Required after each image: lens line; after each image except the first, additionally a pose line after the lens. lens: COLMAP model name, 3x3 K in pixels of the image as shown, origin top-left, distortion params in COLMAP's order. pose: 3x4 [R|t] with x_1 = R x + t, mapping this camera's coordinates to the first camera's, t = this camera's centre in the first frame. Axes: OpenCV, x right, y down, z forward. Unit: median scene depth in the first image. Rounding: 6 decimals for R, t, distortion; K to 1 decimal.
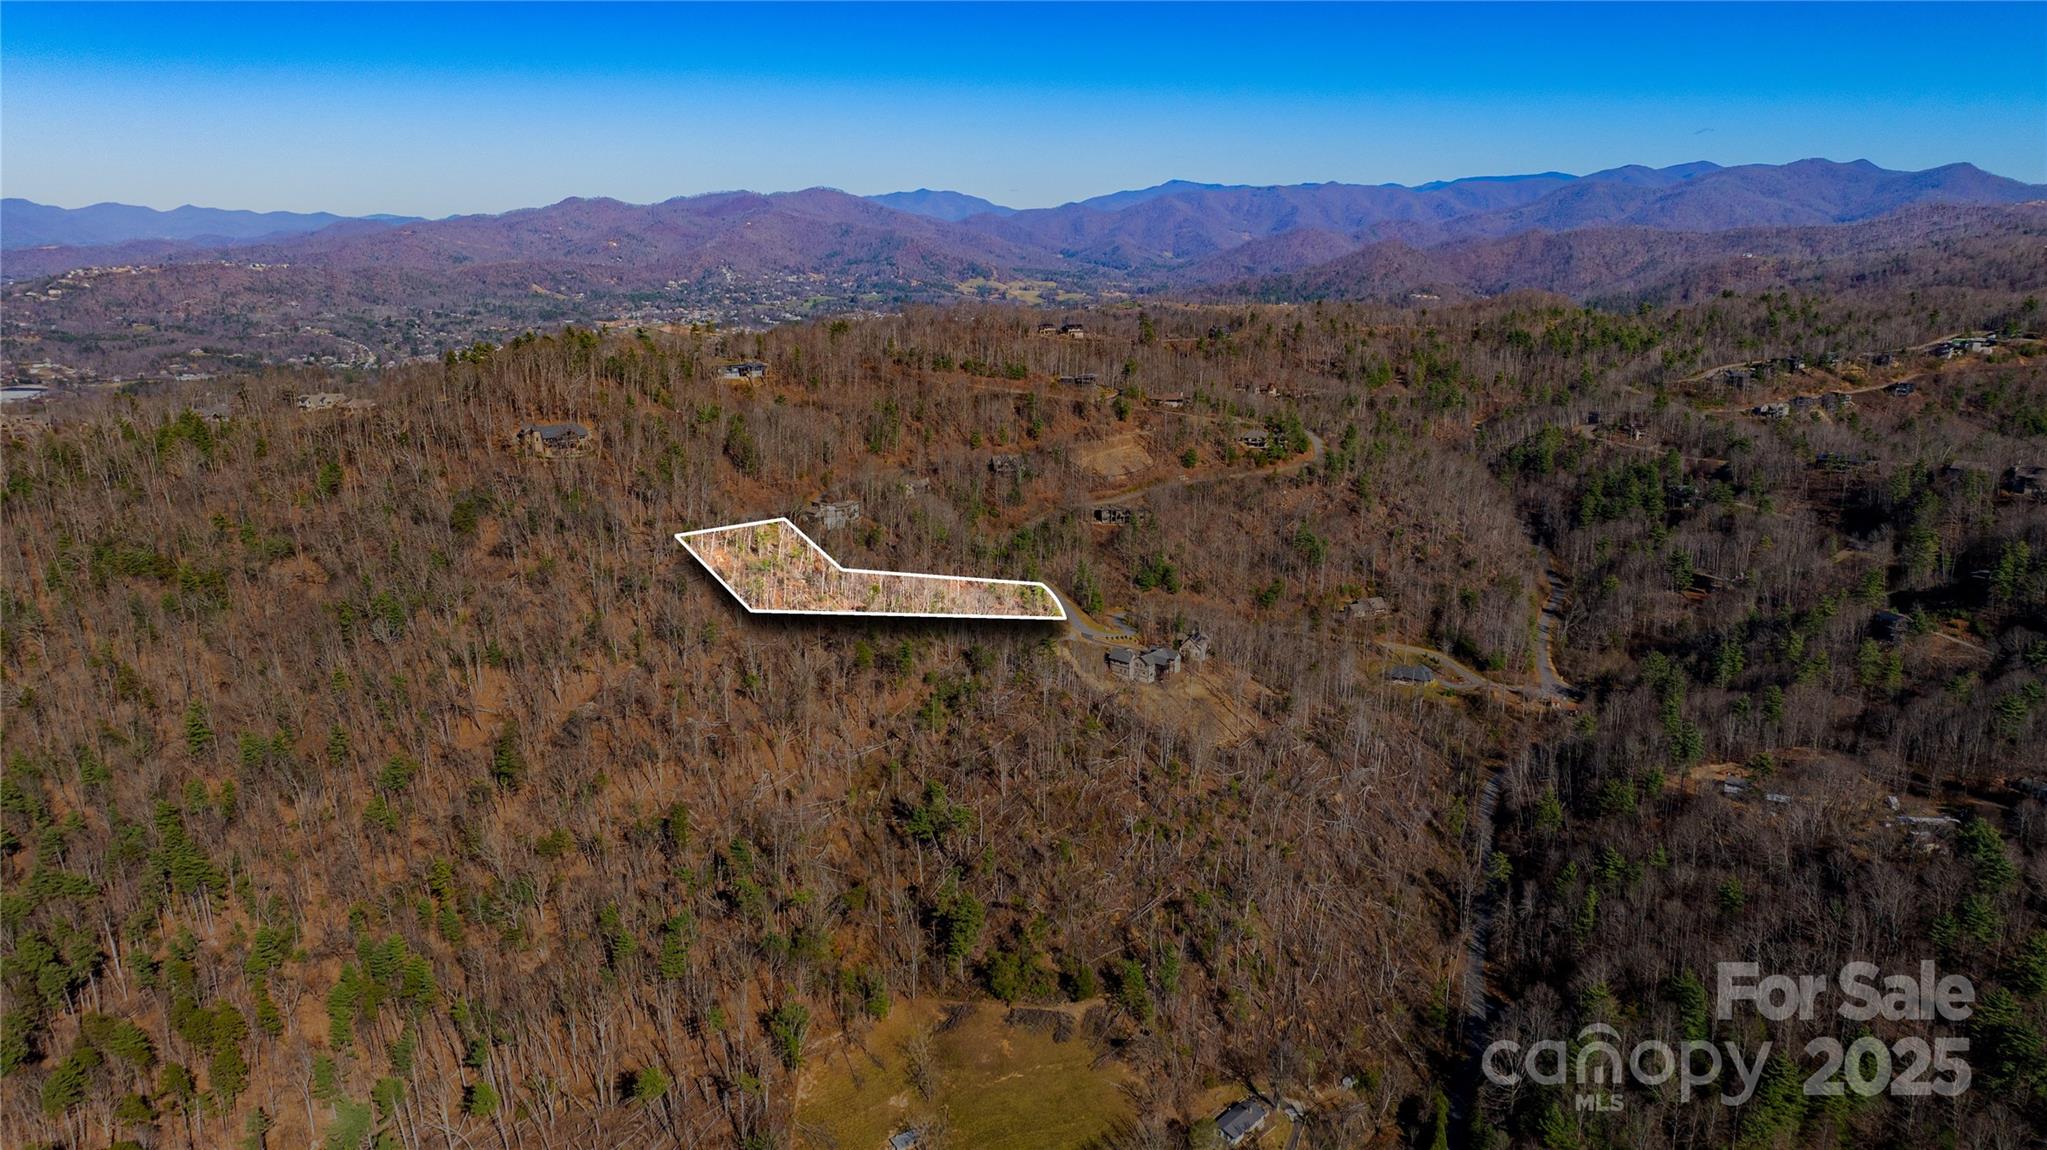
lens RADIAL K [[1440.7, 0, 1022.9], [0, 1440.7, 573.0], [0, 0, 1]] dist [-0.034875, 0.030412]
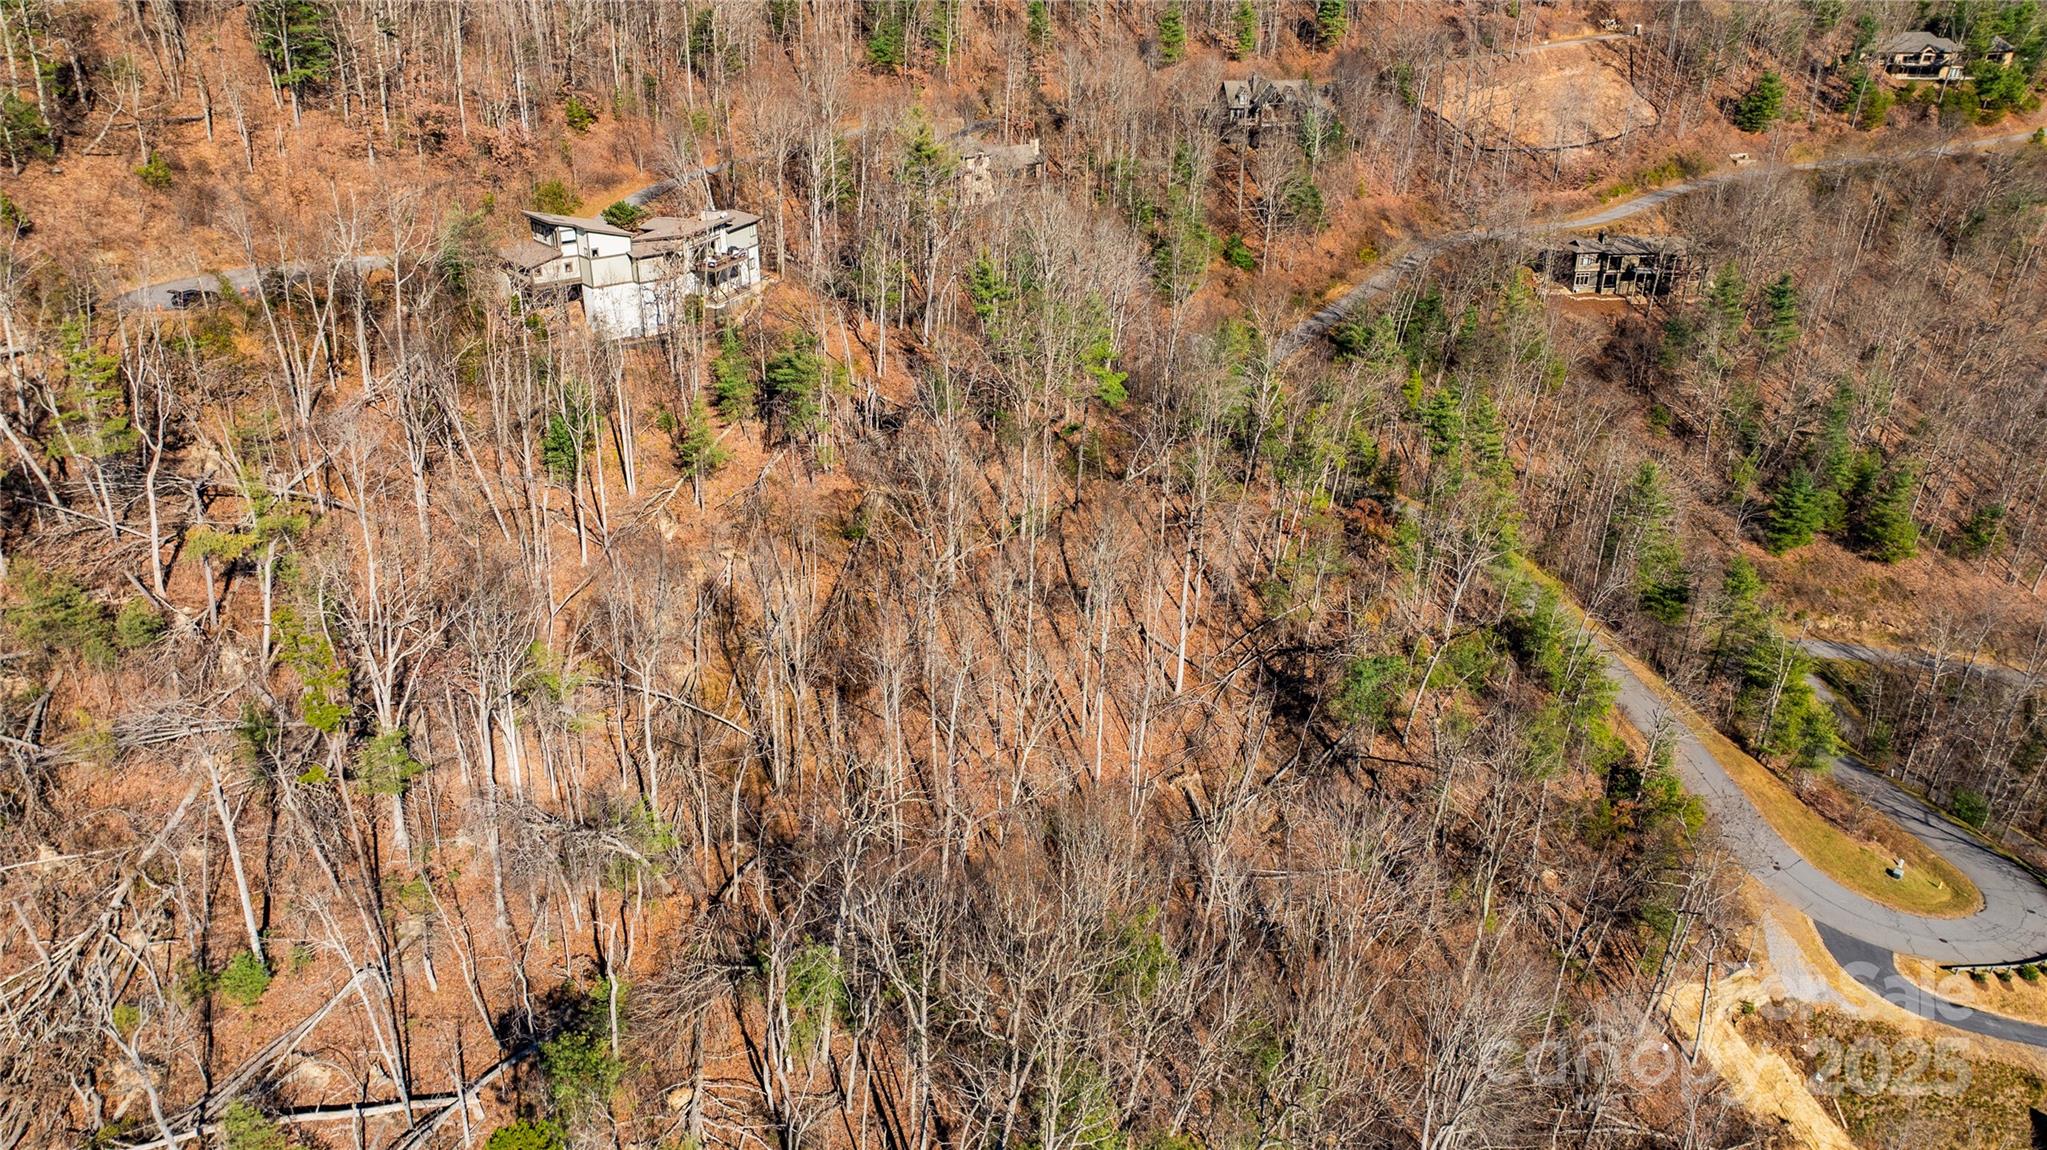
lens RADIAL K [[1440.7, 0, 1024.3], [0, 1440.7, 573.9], [0, 0, 1]] dist [-0.034875, 0.030412]
pose [[0.997679, 0.024165, -0.063665, -0.045088], [-0.011710, 0.981871, 0.189187, -0.031062], [0.067082, -0.188002, 0.979875, 0.653413]]
